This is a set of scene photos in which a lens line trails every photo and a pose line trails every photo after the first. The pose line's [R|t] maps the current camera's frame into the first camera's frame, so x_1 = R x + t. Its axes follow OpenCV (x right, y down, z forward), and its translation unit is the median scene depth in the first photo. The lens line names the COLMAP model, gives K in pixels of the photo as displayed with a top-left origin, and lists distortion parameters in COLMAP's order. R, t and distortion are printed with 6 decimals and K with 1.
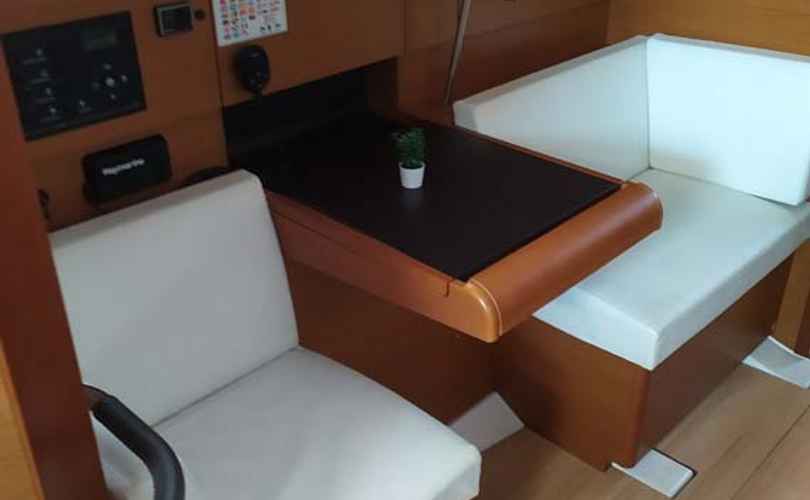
lens RADIAL K [[824.2, 0, 405.0], [0, 824.2, 250.0], [0, 0, 1]] dist [0.143871, 0.003753]
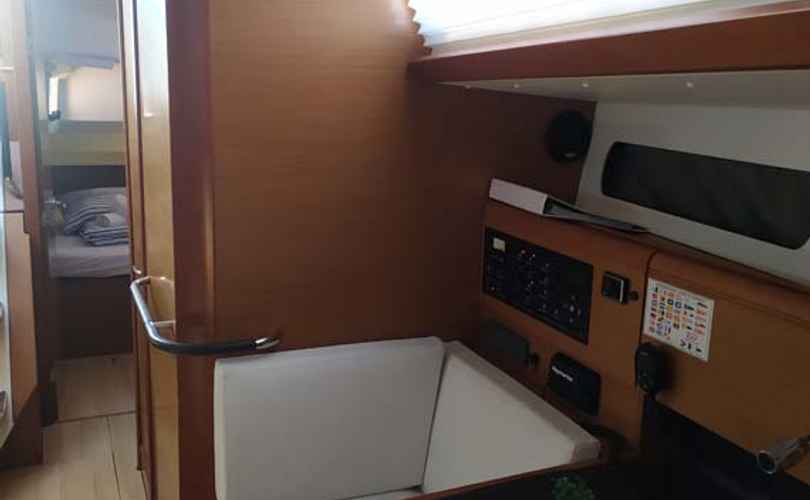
lens RADIAL K [[832.0, 0, 405.0], [0, 832.0, 250.0], [0, 0, 1]] dist [-0.002229, -0.000136]
pose [[-0.399335, 0.183739, -0.898205, 0.769310], [-0.477236, 0.794853, 0.374773, -0.555765], [0.782801, 0.578316, -0.229725, 0.937200]]
